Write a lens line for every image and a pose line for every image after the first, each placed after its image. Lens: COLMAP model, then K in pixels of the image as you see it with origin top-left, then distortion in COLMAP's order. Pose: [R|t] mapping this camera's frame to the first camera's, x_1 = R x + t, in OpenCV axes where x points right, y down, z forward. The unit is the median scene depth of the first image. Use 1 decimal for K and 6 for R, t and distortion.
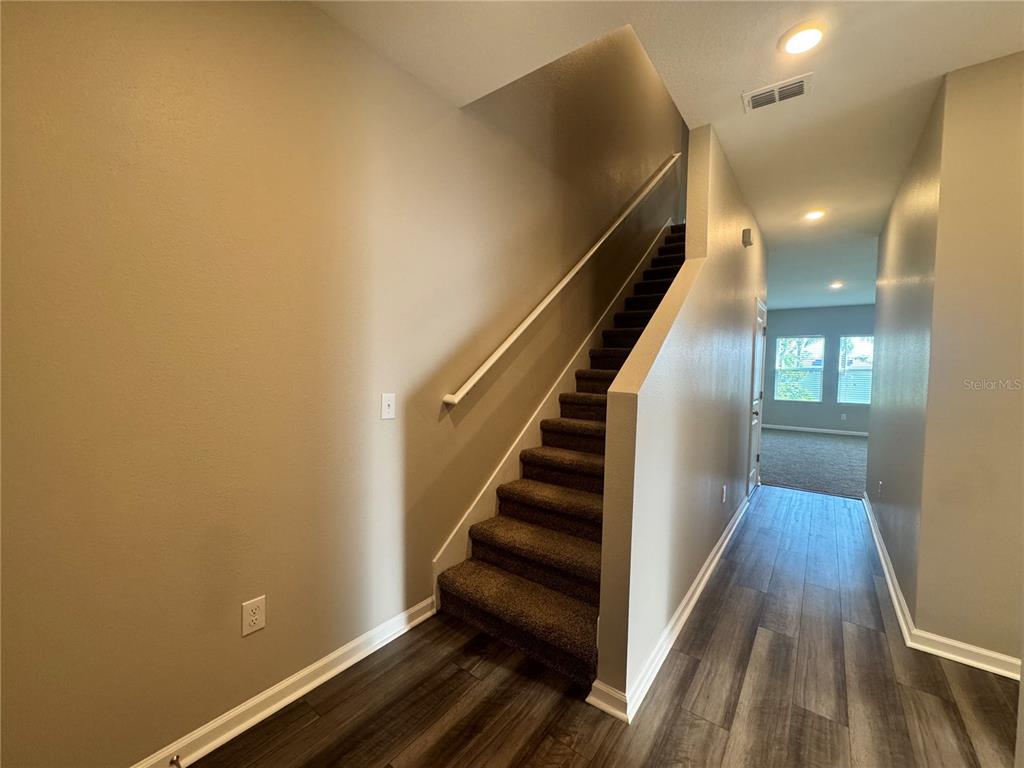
lens RADIAL K [[409.3, 0, 517.2], [0, 409.3, 387.4], [0, 0, 1]] dist [-0.001974, 0.000164]
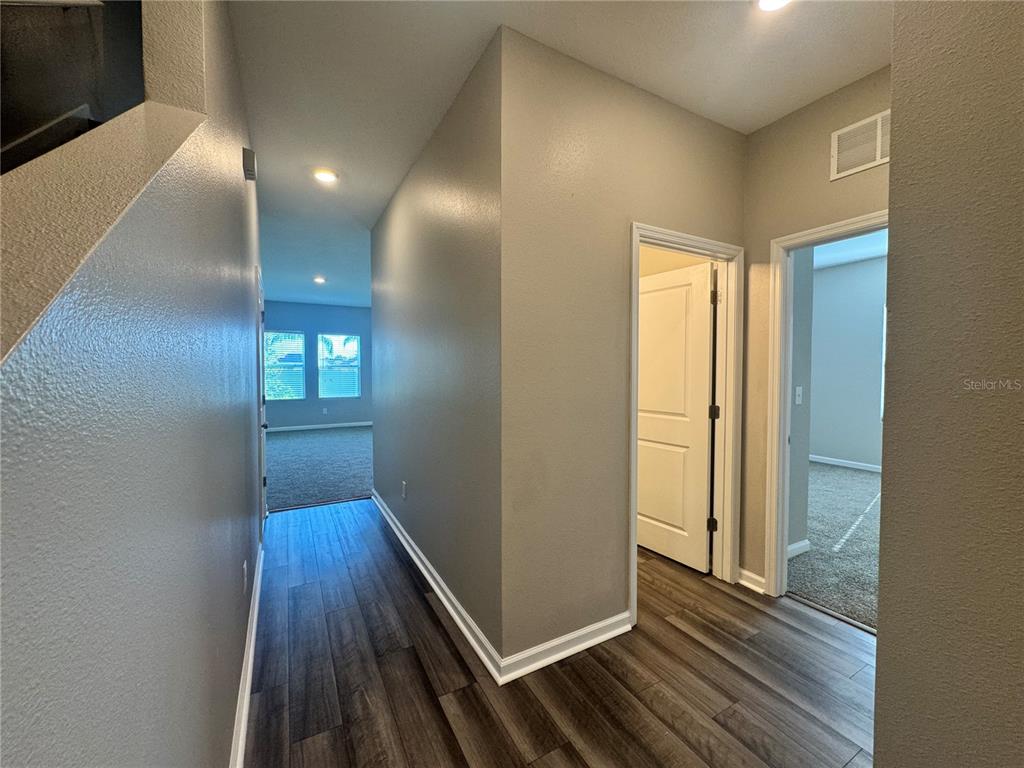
lens RADIAL K [[409.3, 0, 510.5], [0, 409.3, 383.4], [0, 0, 1]] dist [-0.001974, 0.000164]
pose [[0.412582, -0.049757, 0.909560, 0.089621], [0.051475, 0.998185, 0.031256, -0.012831], [-0.909465, 0.033924, 0.414395, 0.255635]]
